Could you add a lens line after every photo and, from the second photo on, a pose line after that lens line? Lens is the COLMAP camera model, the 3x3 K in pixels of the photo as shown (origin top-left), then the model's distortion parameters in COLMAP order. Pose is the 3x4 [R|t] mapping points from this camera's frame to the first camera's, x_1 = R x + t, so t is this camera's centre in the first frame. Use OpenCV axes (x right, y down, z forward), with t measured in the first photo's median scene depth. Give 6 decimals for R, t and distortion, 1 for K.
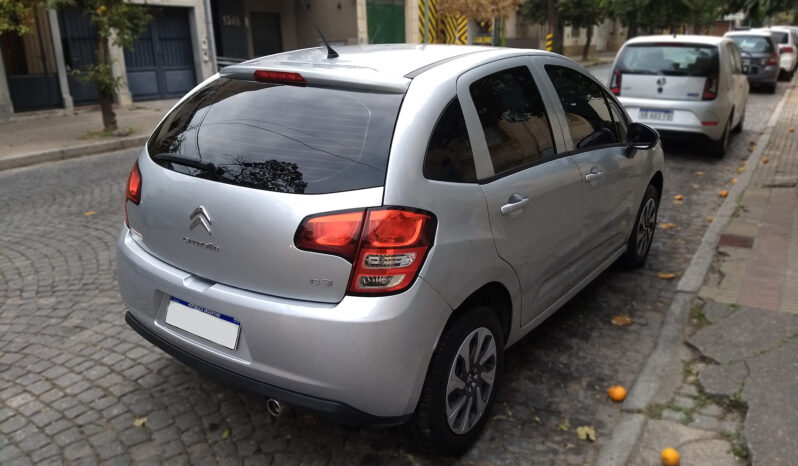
lens RADIAL K [[592.3, 0, 380.7], [0, 592.3, 232.4], [0, 0, 1]] dist [0.050888, 0.001287]
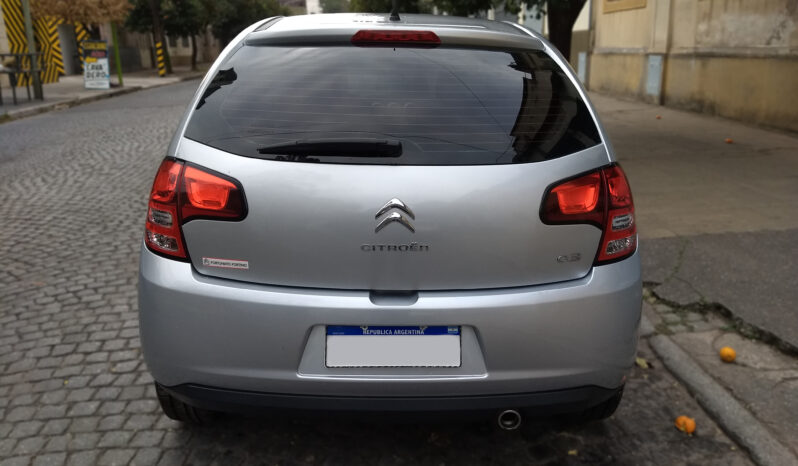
lens RADIAL K [[592.3, 0, 380.7], [0, 592.3, 232.4], [0, 0, 1]] dist [0.050888, 0.001287]
pose [[0.825451, -0.158743, 0.541694, -0.734159], [0.165635, 0.985515, 0.036406, -0.030833], [-0.539626, 0.059672, 0.839787, 0.359451]]
